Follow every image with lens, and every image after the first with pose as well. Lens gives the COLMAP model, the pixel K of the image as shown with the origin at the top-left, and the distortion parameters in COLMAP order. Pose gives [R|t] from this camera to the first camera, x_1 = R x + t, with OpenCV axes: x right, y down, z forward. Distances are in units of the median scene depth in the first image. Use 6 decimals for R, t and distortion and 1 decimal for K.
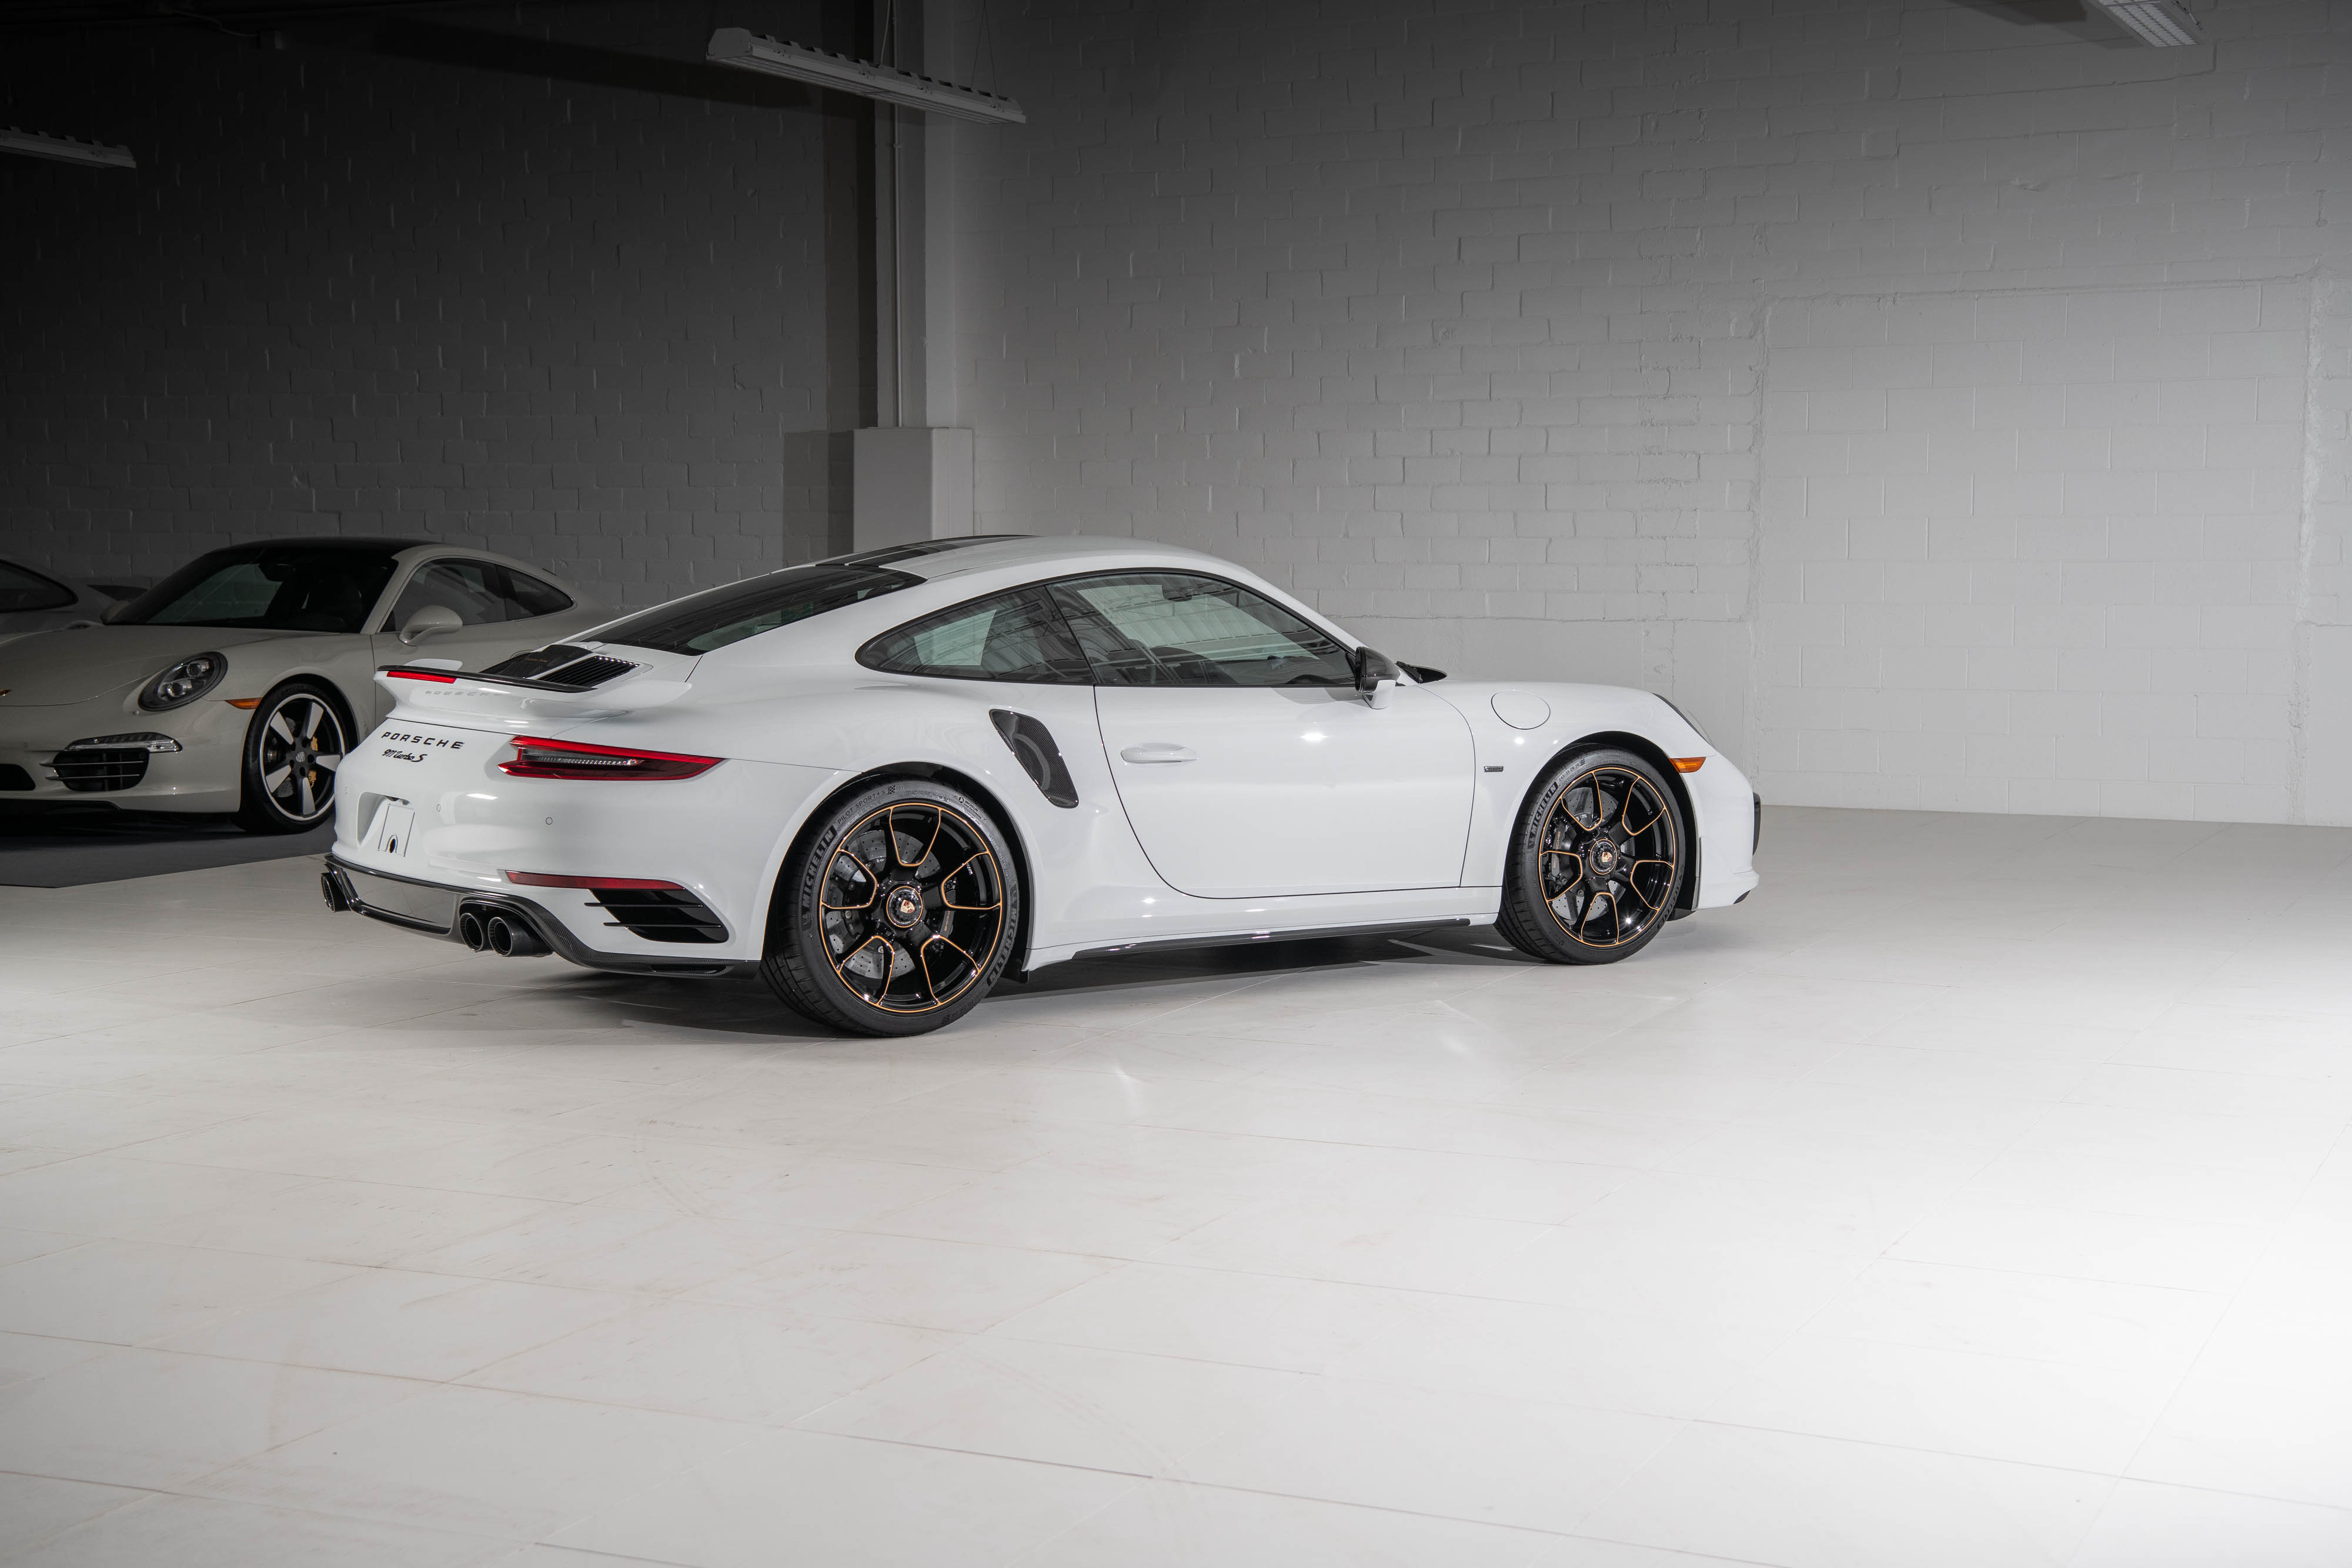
lens RADIAL K [[3371.3, 0, 1176.0], [0, 3371.3, 660.1], [0, 0, 1]] dist [0.205622, -0.024761]
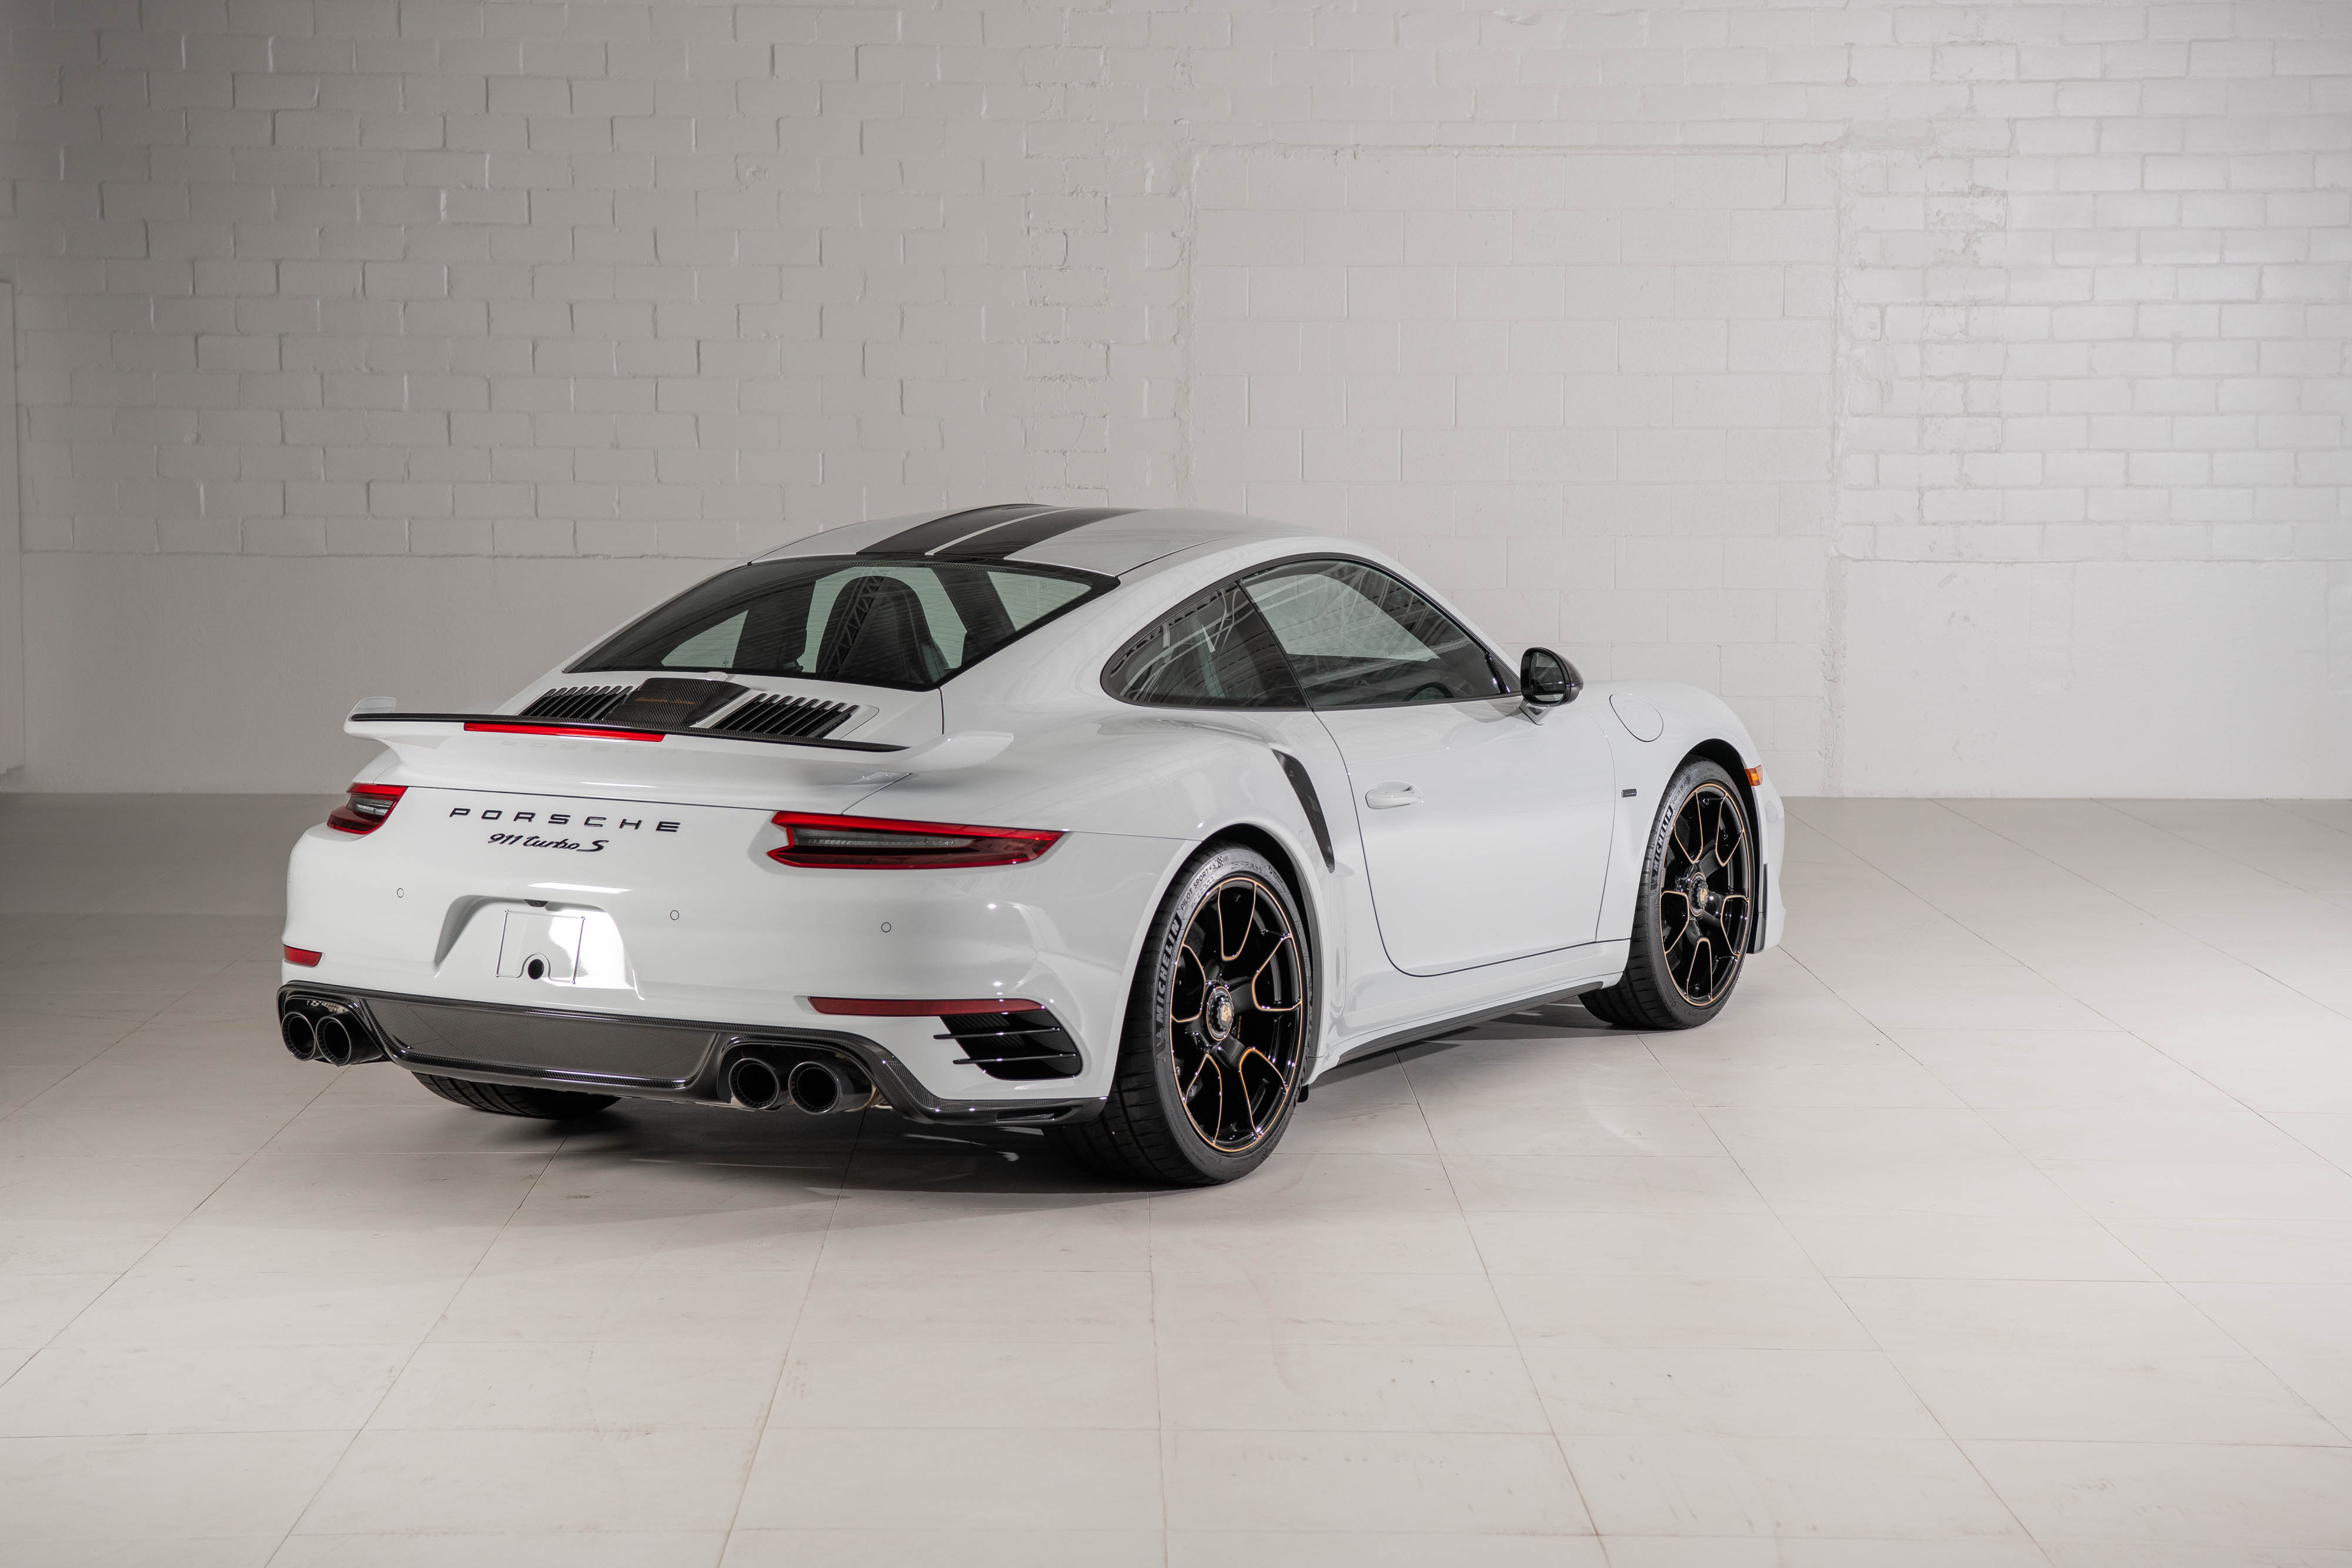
lens RADIAL K [[4806.2, 0, 1176.0], [0, 4806.2, 784.0], [0, 0, 1]] dist [-0.010667, -0.328856]
pose [[0.884542, -0.040230, 0.464723, -0.586164], [0.015440, 0.998253, 0.057027, -0.040197], [-0.466205, -0.043268, 0.883618, 0.051070]]
